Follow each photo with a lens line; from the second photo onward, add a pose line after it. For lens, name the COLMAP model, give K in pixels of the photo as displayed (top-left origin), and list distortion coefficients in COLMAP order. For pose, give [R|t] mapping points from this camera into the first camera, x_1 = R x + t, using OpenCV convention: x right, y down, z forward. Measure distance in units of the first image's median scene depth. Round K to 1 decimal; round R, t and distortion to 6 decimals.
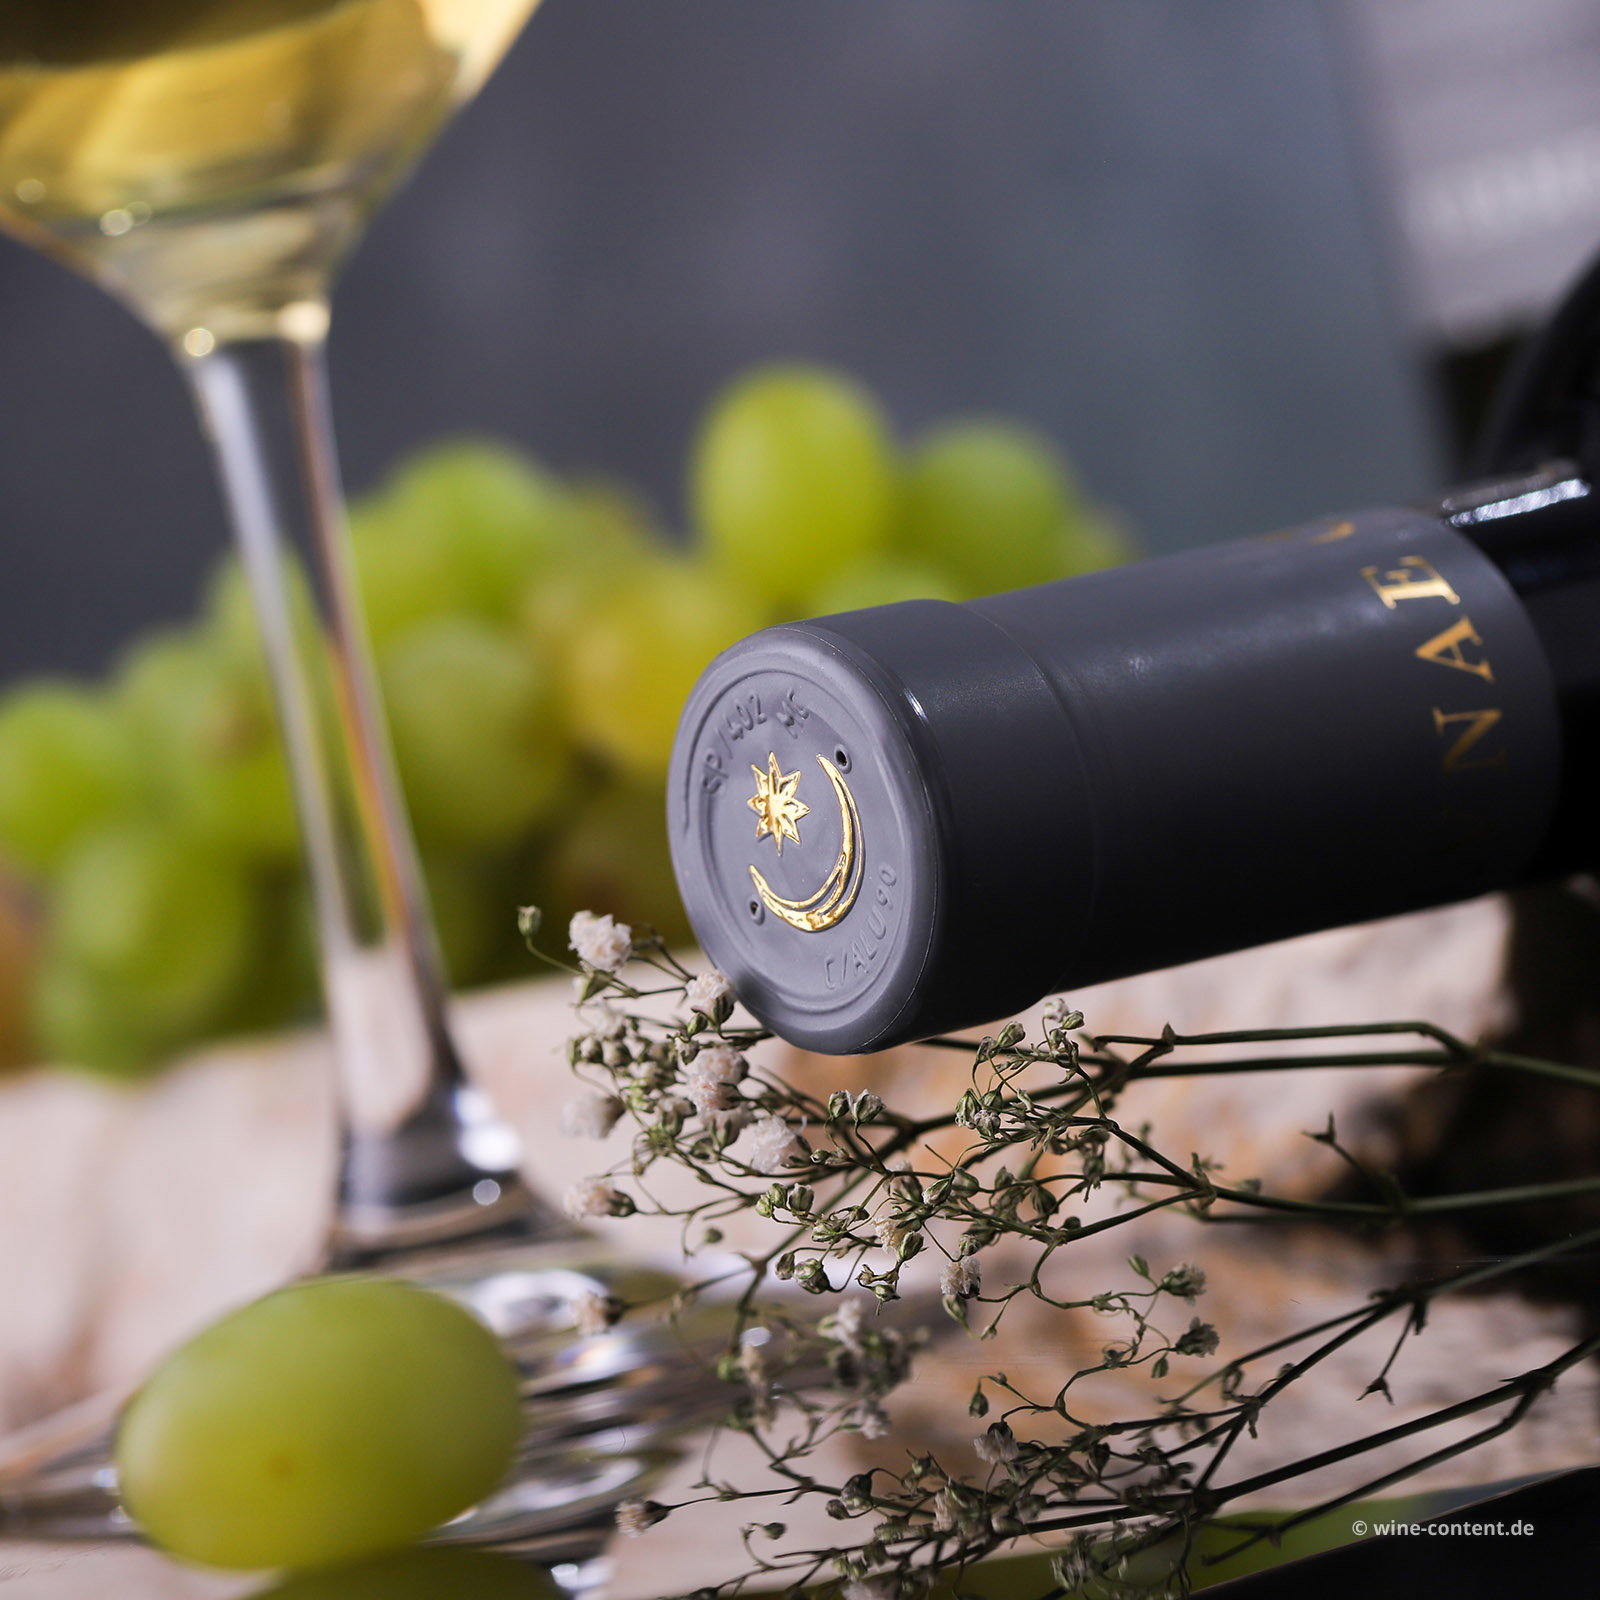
lens RADIAL K [[5957.3, 0, 800.0], [0, 5957.3, 800.0], [0, 0, 1]] dist [0.079281, 1.400059]
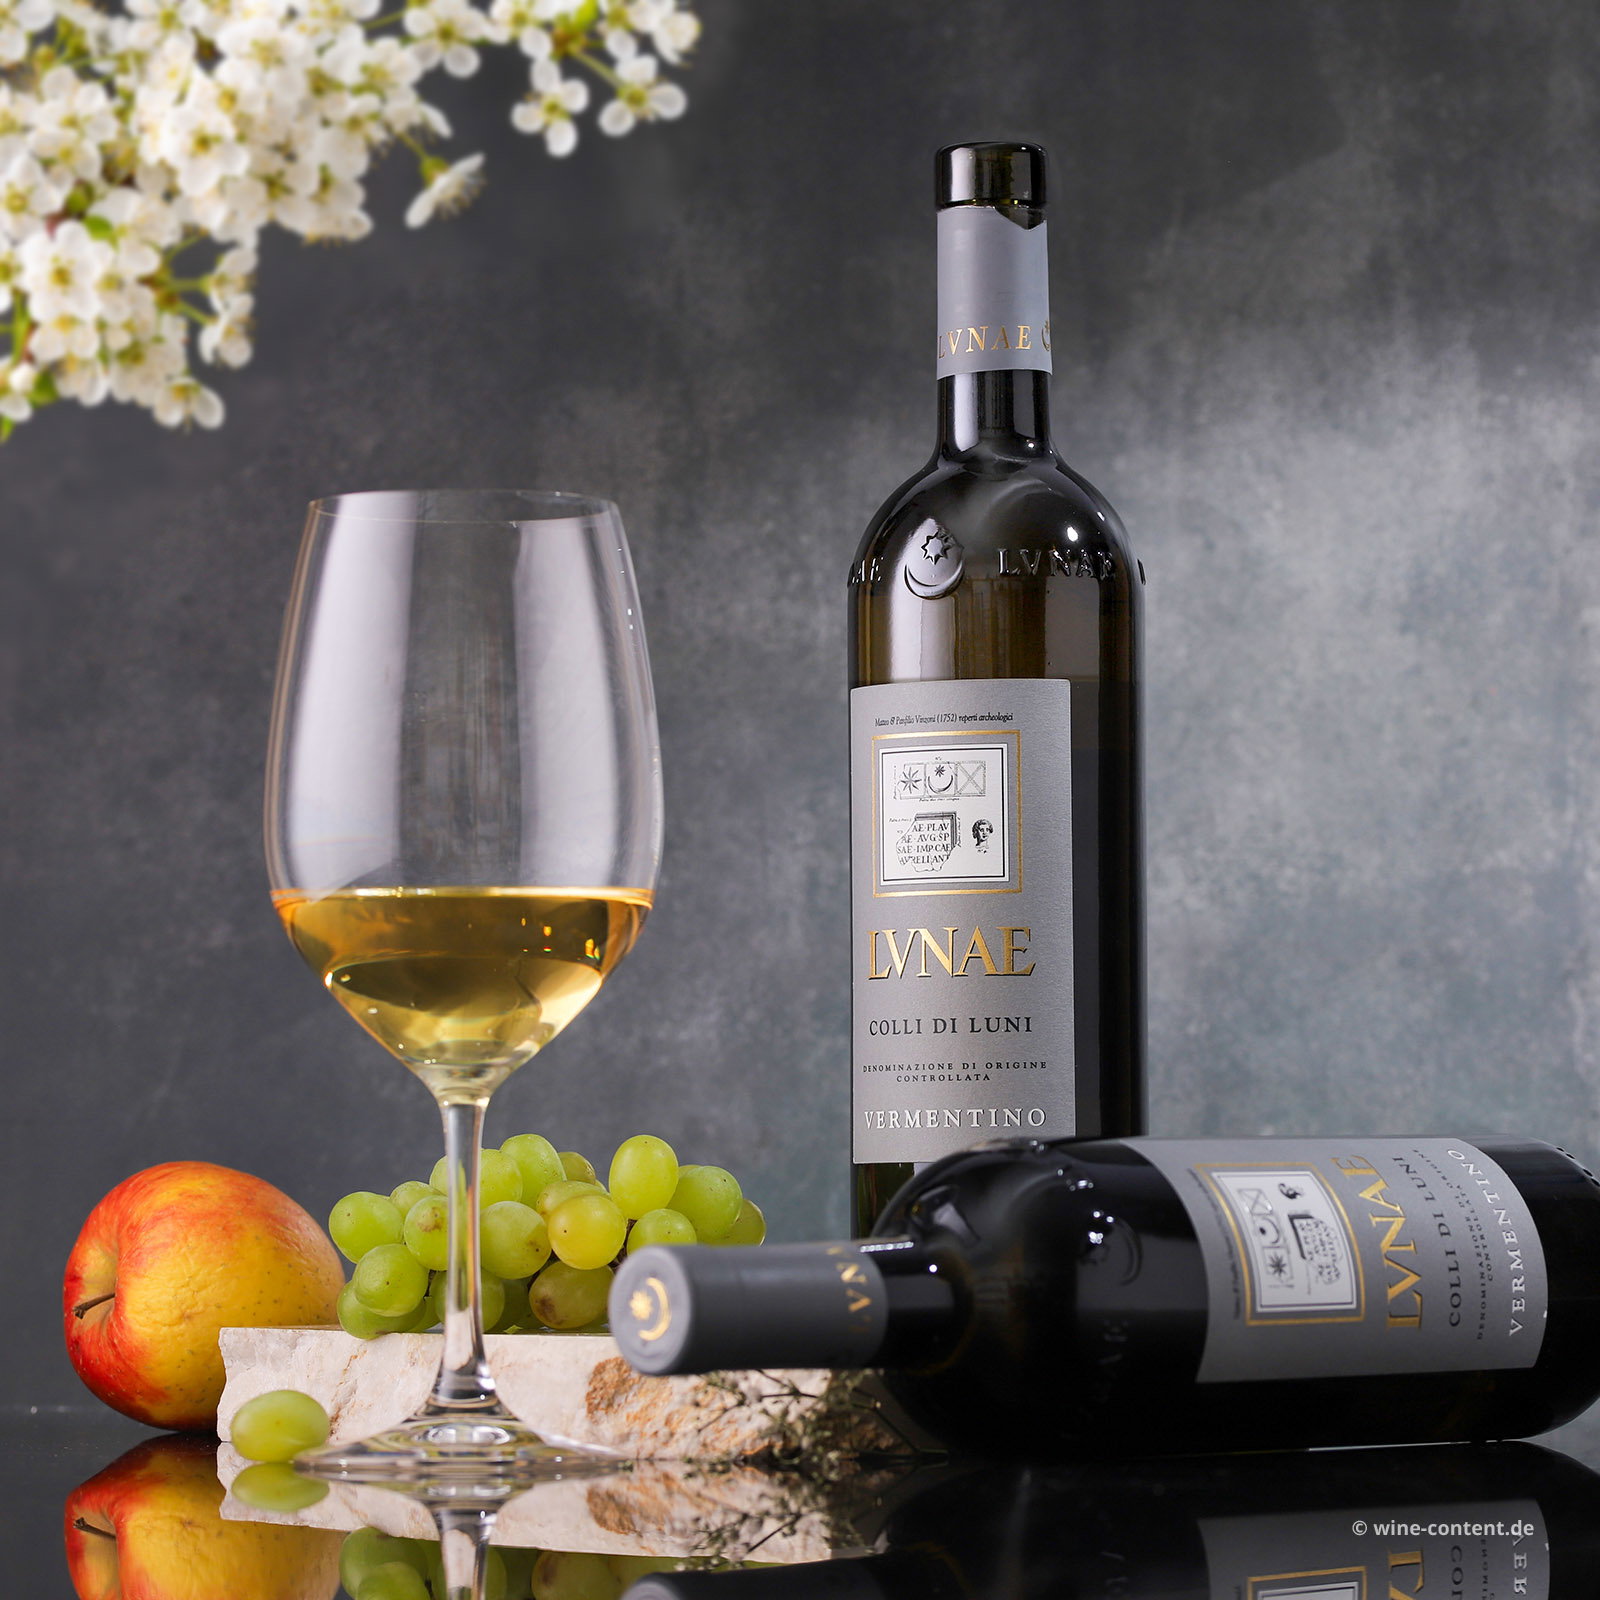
lens RADIAL K [[5957.3, 0, 800.0], [0, 5957.3, 800.0], [0, 0, 1]] dist [0.079281, 1.400059]
pose [[0.980546, 0.193152, -0.034945, 0.141010], [-0.195372, 0.977556, -0.078825, -0.019849], [0.018935, 0.084119, 0.996276, -1.880235]]
